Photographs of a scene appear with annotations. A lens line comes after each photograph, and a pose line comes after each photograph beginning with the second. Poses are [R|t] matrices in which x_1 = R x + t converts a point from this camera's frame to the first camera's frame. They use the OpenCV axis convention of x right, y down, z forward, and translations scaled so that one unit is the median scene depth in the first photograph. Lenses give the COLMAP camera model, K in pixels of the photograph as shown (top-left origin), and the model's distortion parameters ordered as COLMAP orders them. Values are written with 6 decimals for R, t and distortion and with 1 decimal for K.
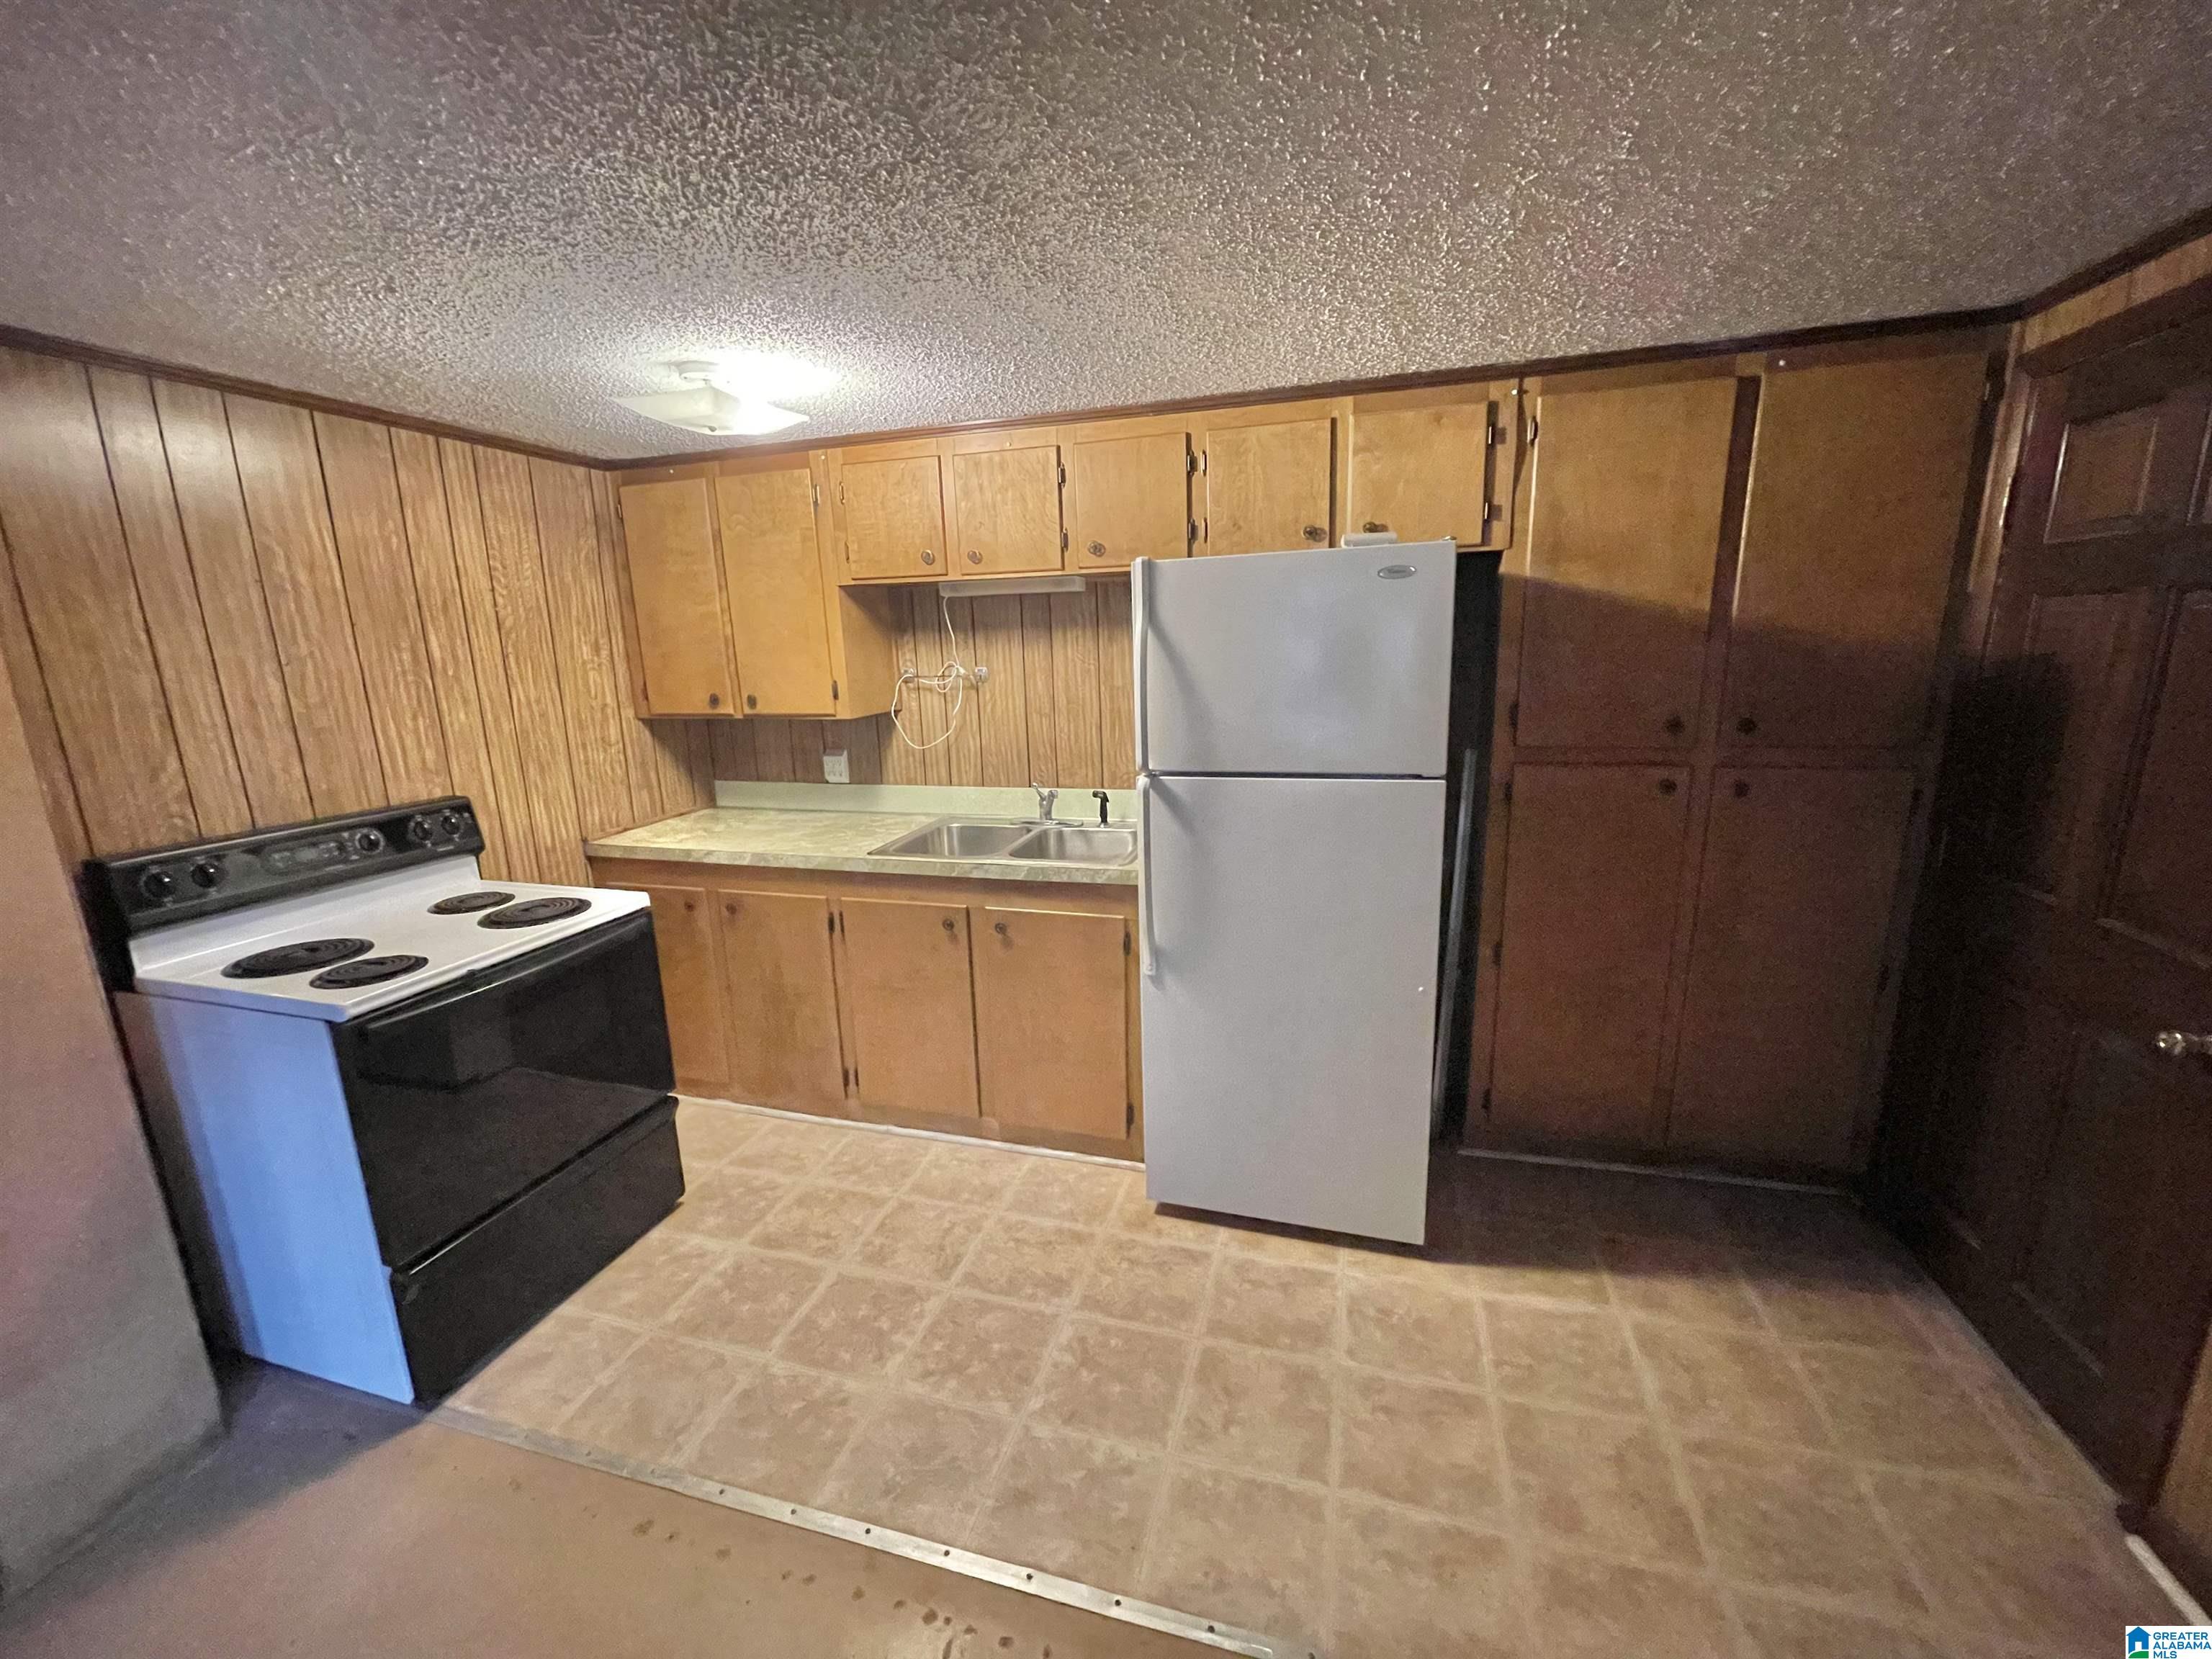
lens RADIAL K [[889.8, 0, 1109.8], [0, 889.8, 829.6], [0, 0, 1]] dist [0.008848, -0.000703]
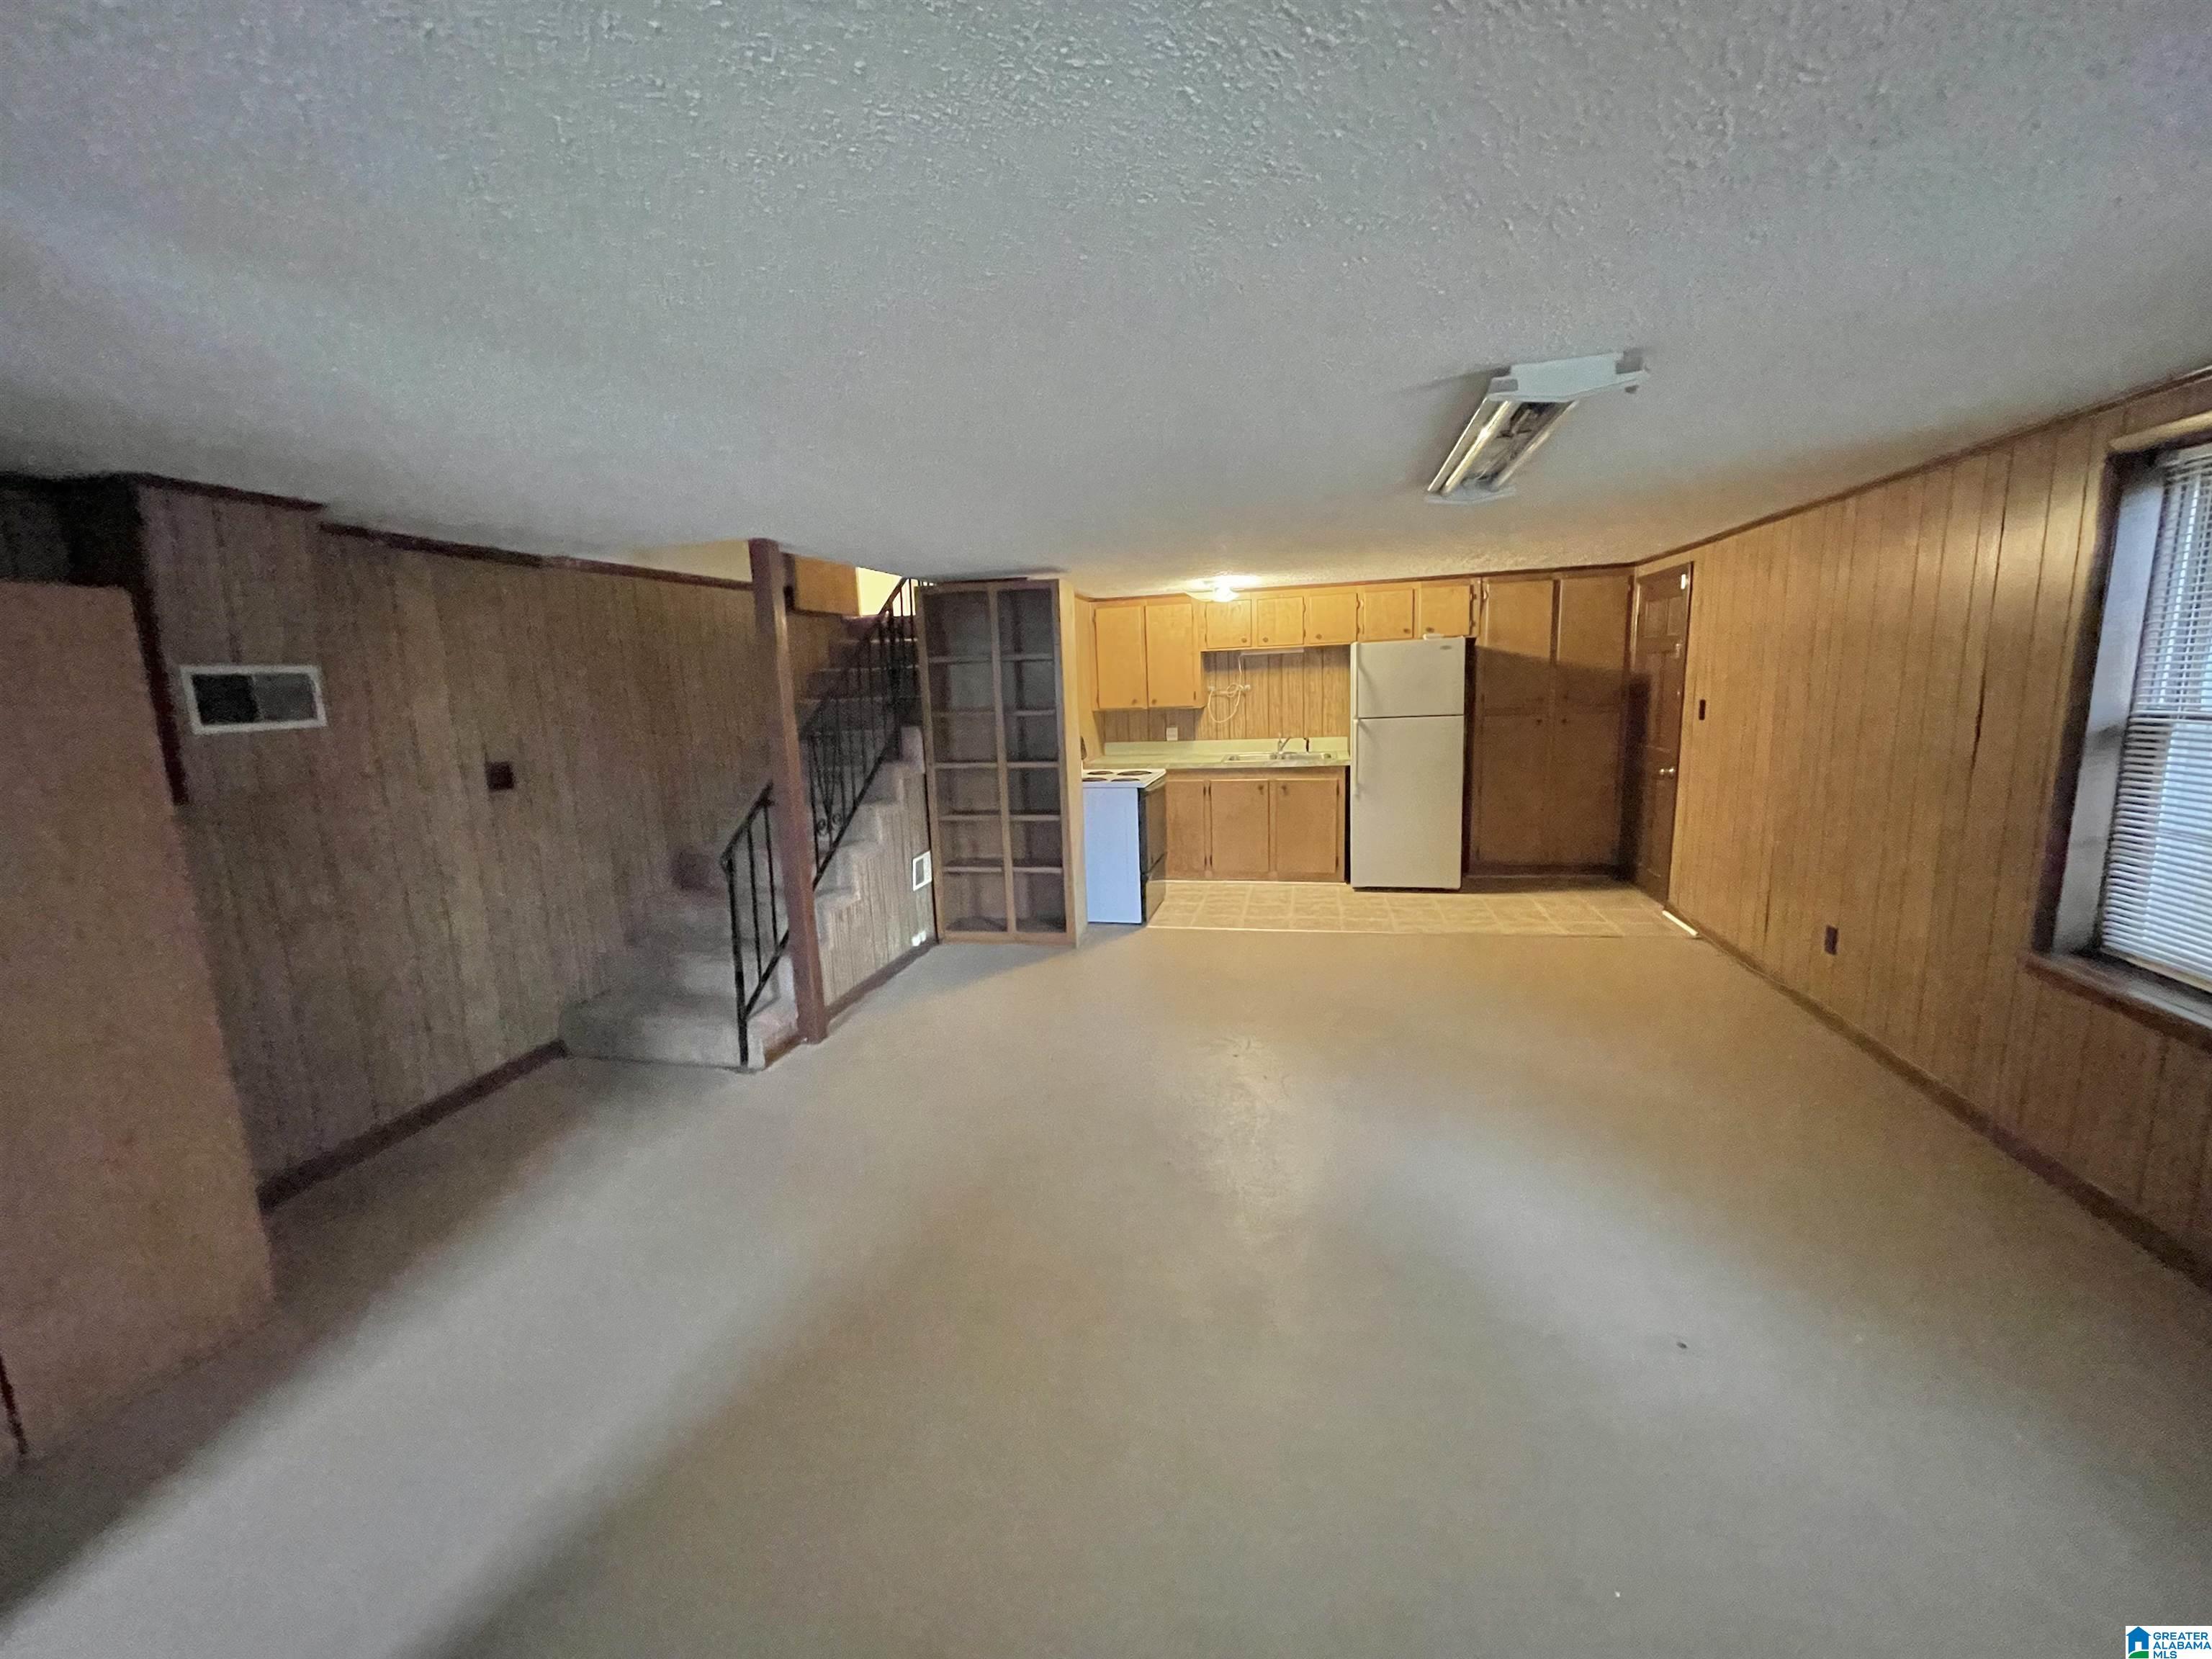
lens RADIAL K [[889.8, 0, 1100.1], [0, 889.8, 830.3], [0, 0, 1]] dist [0.008848, -0.000703]
pose [[0.998535, -0.021408, 0.049699, -0.822187], [0.023752, 0.998610, -0.047059, 0.362710], [-0.048622, 0.048171, 0.997655, -1.567979]]
